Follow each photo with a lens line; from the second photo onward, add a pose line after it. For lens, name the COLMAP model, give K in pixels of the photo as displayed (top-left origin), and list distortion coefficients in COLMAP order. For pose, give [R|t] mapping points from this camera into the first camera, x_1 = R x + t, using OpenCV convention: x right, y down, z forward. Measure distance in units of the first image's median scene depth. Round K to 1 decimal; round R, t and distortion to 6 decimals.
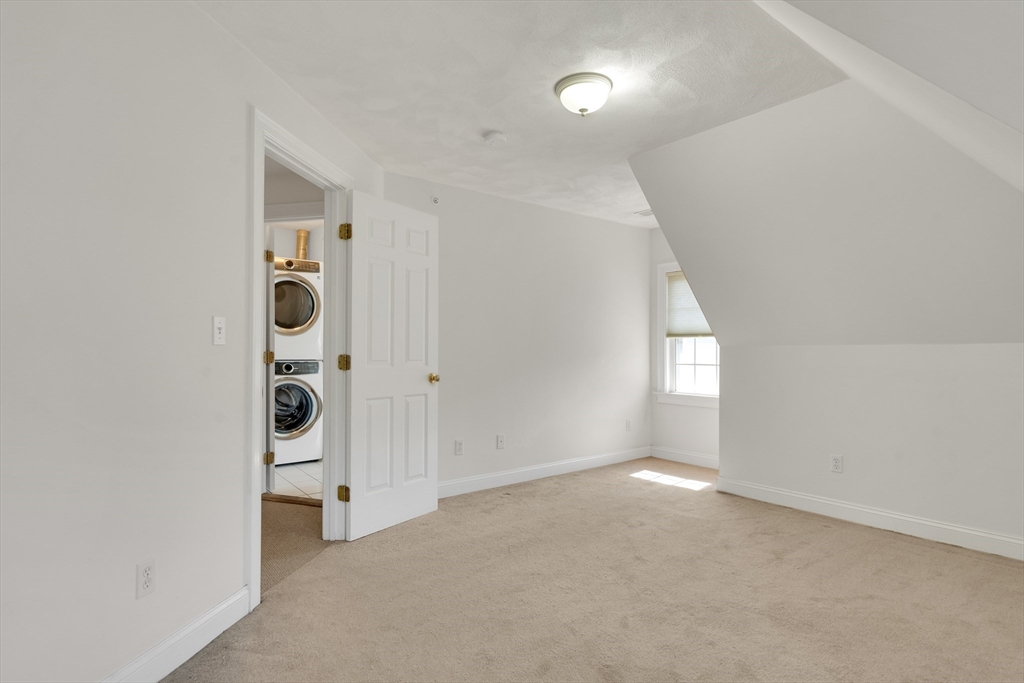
lens RADIAL K [[495.1, 0, 518.5], [0, 495.1, 347.8], [0, 0, 1]] dist [-0.000778, 0.000175]
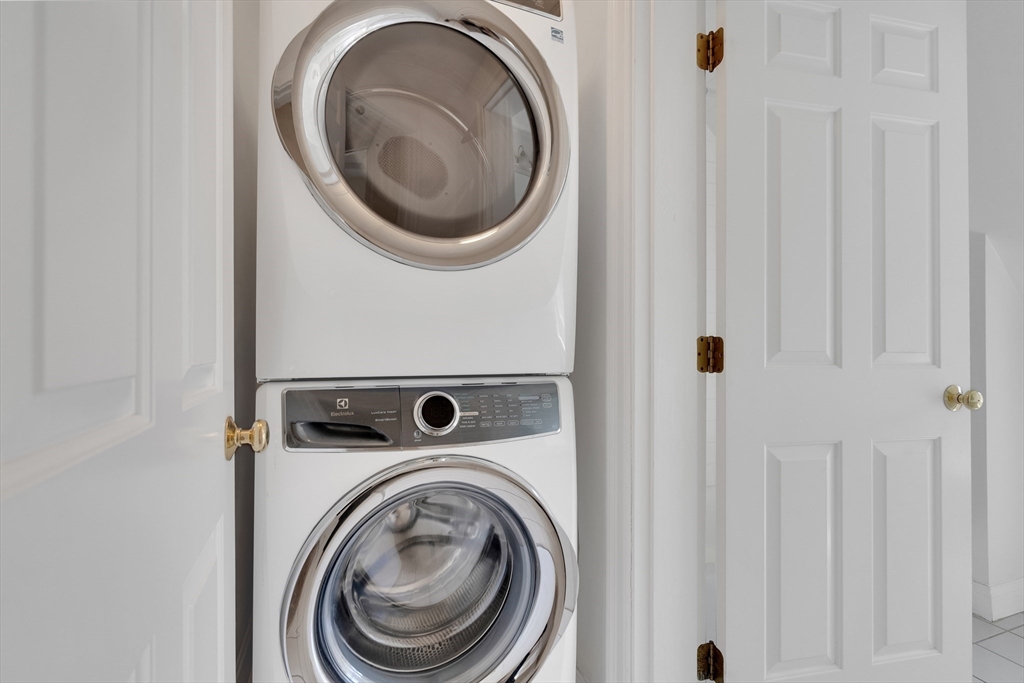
lens RADIAL K [[495.1, 0, 518.5], [0, 495.1, 347.8], [0, 0, 1]] dist [-0.000778, 0.000175]
pose [[0.725633, 0.004368, -0.688068, -0.264829], [0.023498, 0.999239, 0.031124, 0.004597], [0.687681, -0.038753, 0.724978, 0.832294]]
